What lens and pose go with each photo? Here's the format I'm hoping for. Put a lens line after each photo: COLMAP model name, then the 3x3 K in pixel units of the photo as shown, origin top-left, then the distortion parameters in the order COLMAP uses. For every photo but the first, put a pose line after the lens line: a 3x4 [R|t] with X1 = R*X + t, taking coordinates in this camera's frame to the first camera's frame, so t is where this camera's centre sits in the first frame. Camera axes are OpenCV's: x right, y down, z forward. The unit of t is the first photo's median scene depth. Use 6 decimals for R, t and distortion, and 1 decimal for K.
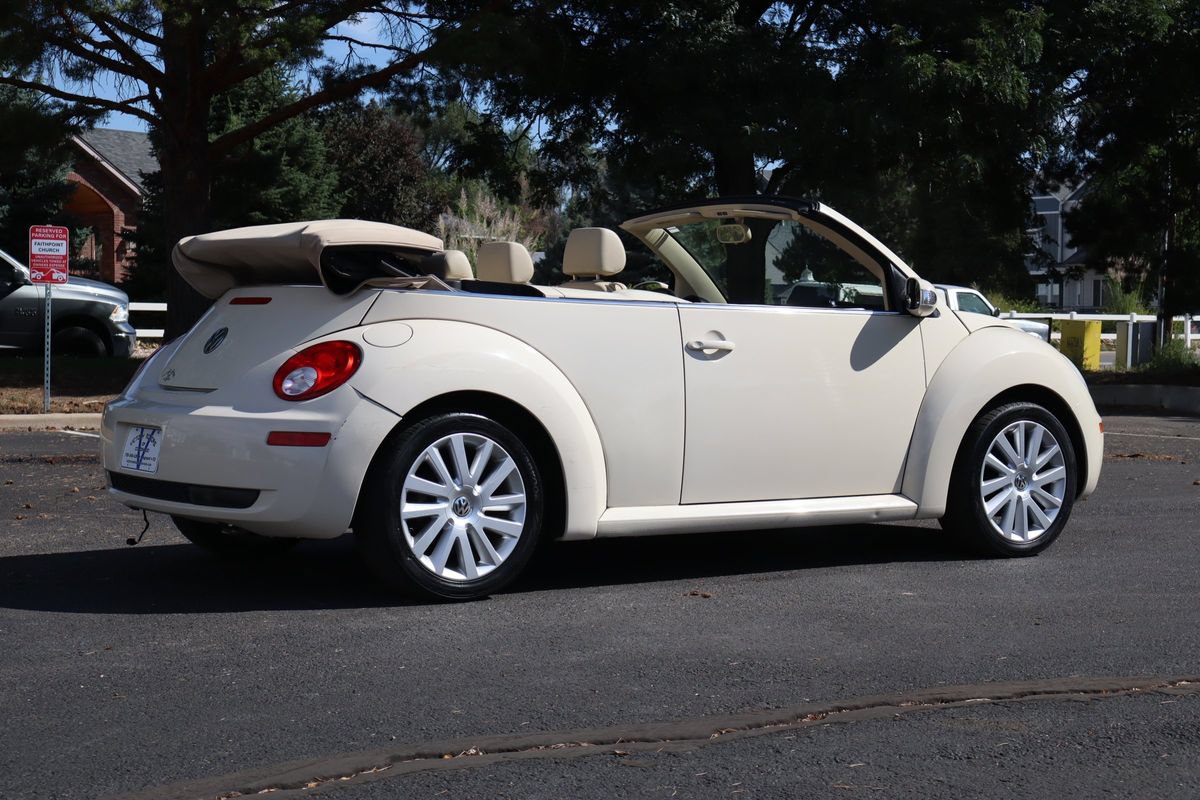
lens RADIAL K [[2048.5, 0, 536.2], [0, 2048.5, 400.0], [0, 0, 1]] dist [0.028273, 0.018543]
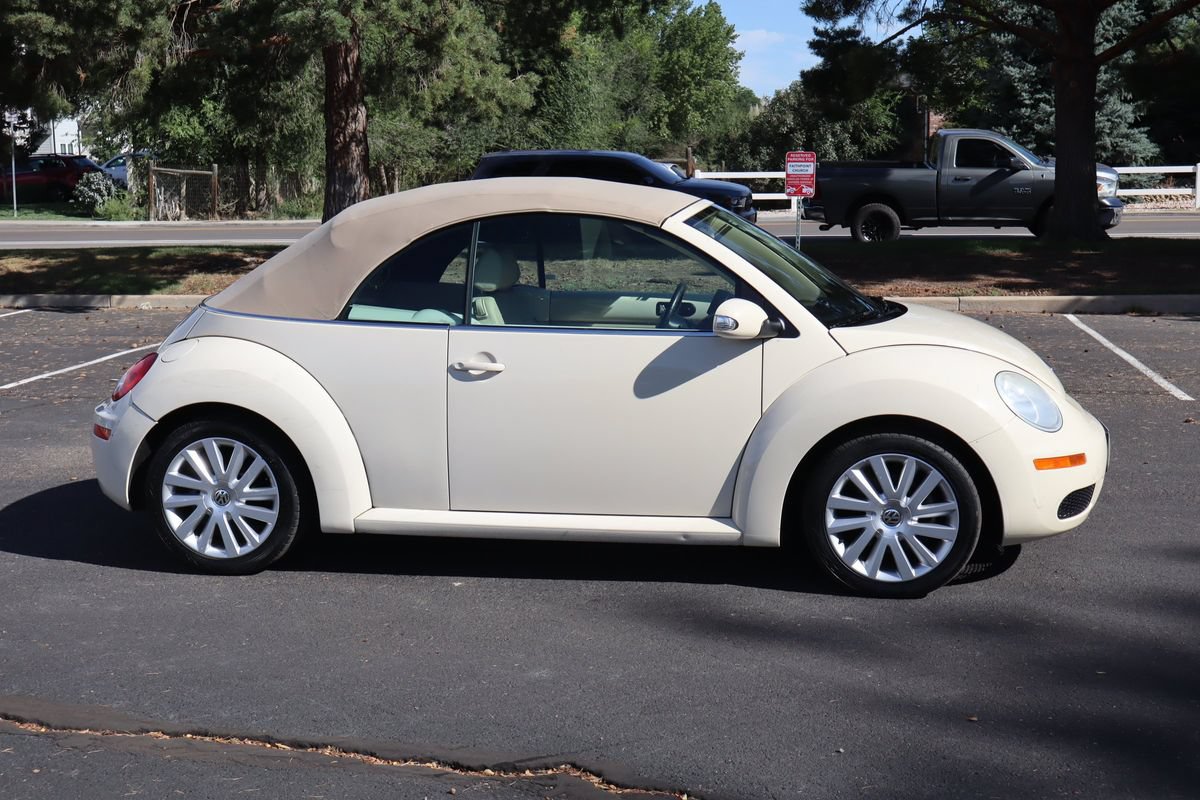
lens RADIAL K [[1591.5, 0, 549.7], [0, 1591.5, 400.0], [0, 0, 1]] dist [0.007177, 0.008222]
pose [[0.715684, 0.090846, -0.692491, 0.726926], [-0.006461, 0.992323, 0.123503, -0.118576], [0.698394, -0.083915, 0.710777, 0.457925]]
